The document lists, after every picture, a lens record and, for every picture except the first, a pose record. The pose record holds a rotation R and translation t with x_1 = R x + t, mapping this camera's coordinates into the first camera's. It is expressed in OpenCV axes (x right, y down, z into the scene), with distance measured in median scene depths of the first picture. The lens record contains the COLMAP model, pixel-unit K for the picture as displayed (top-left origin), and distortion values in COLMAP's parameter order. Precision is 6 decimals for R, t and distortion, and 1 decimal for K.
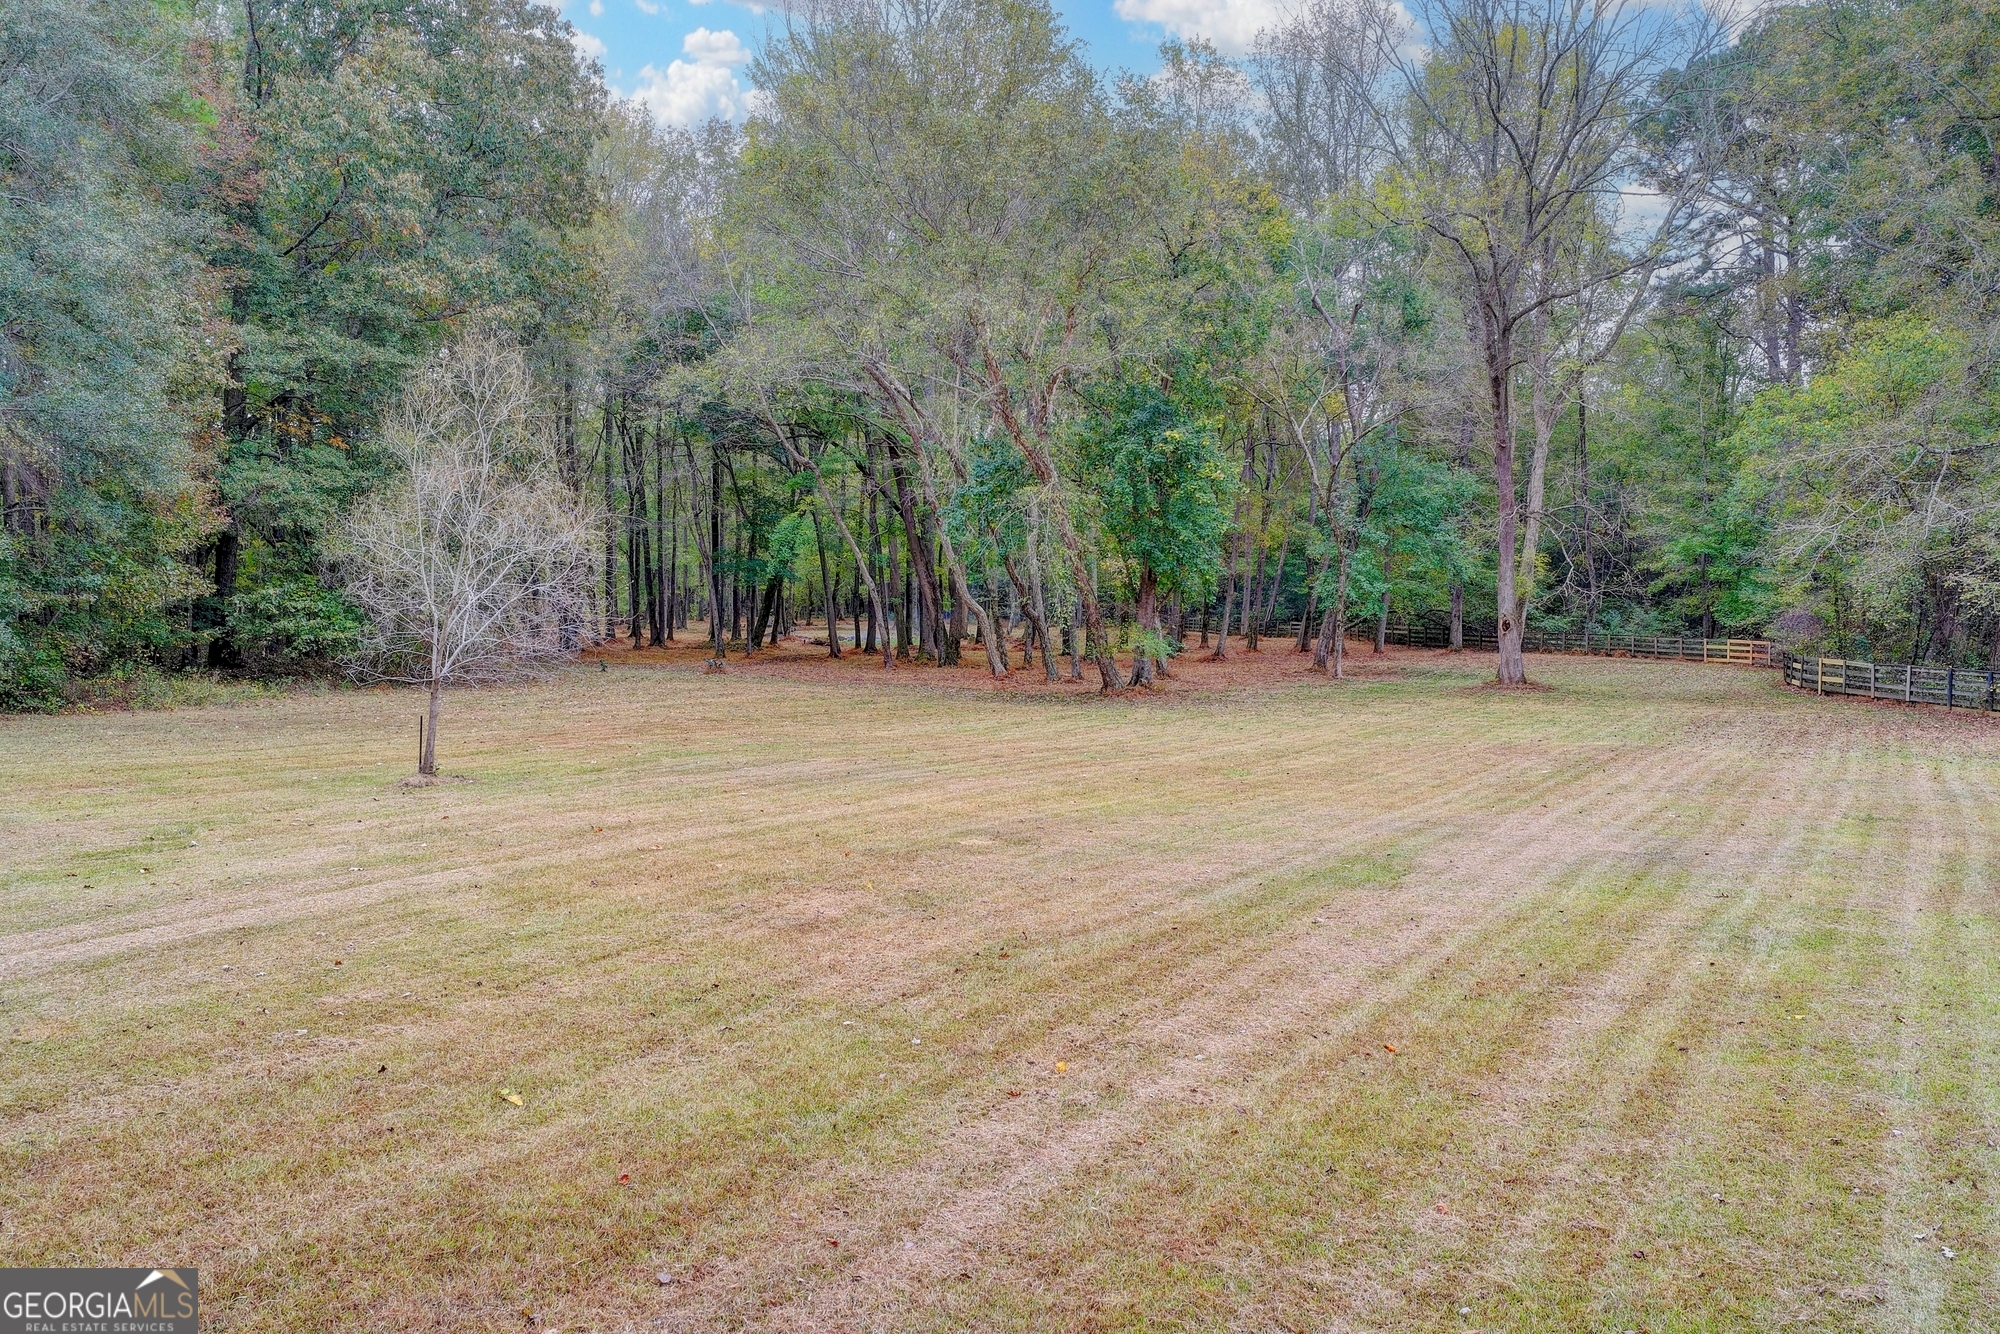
lens RADIAL K [[1619.4, 0, 996.7], [0, 1619.4, 668.8], [0, 0, 1]] dist [0.004130, 0.000144]
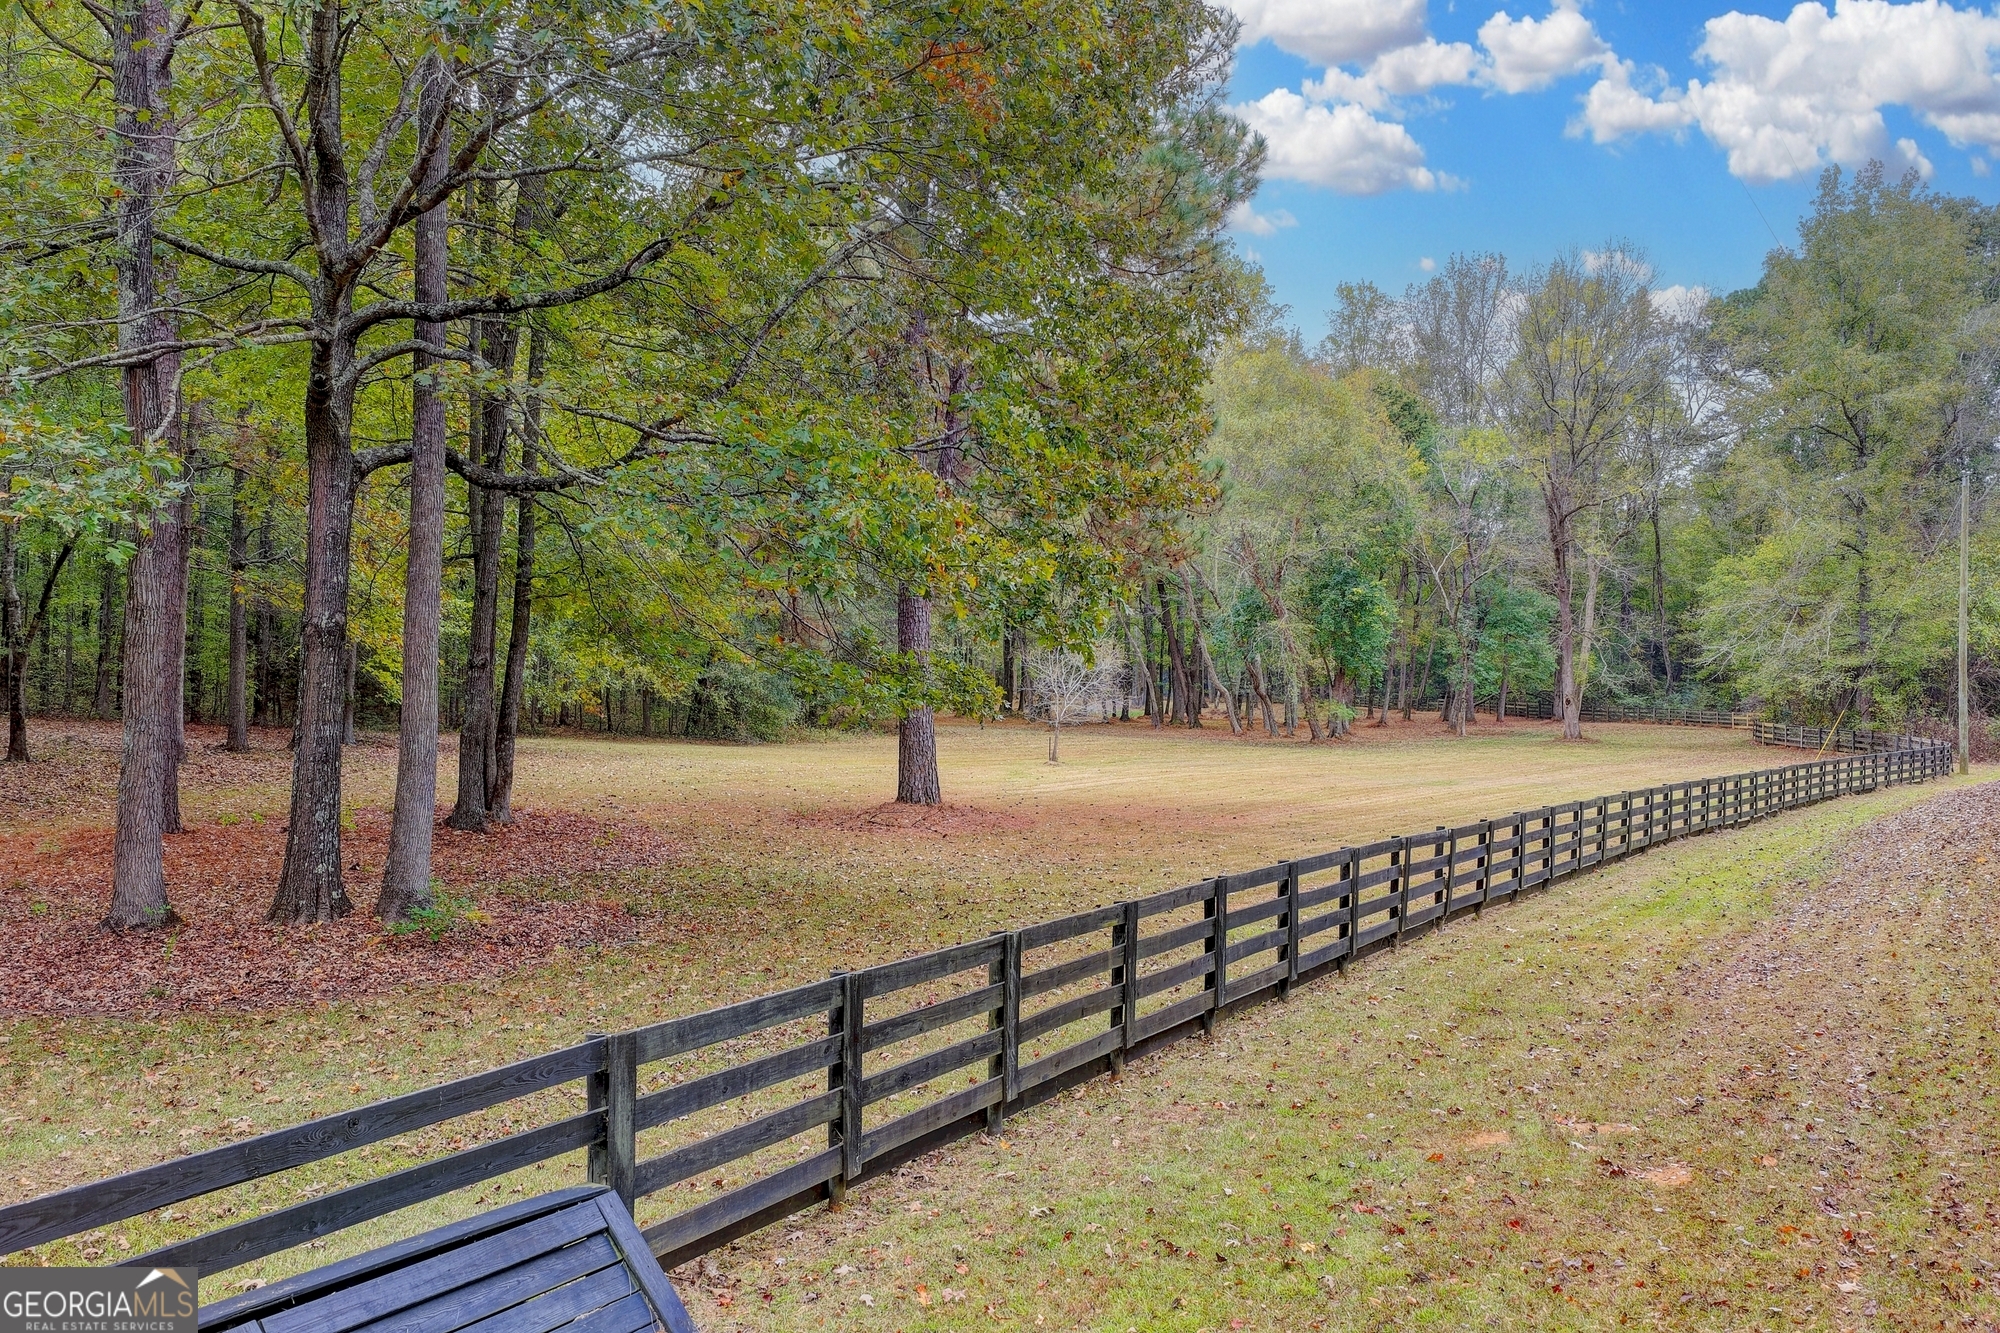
lens RADIAL K [[1619.4, 0, 1003.9], [0, 1619.4, 661.4], [0, 0, 1]] dist [0.004130, 0.000144]
pose [[0.995999, 0.001850, -0.089341, -0.079803], [-0.006448, 0.998667, -0.051211, 0.015896], [0.089127, 0.051583, 0.994684, -0.531989]]
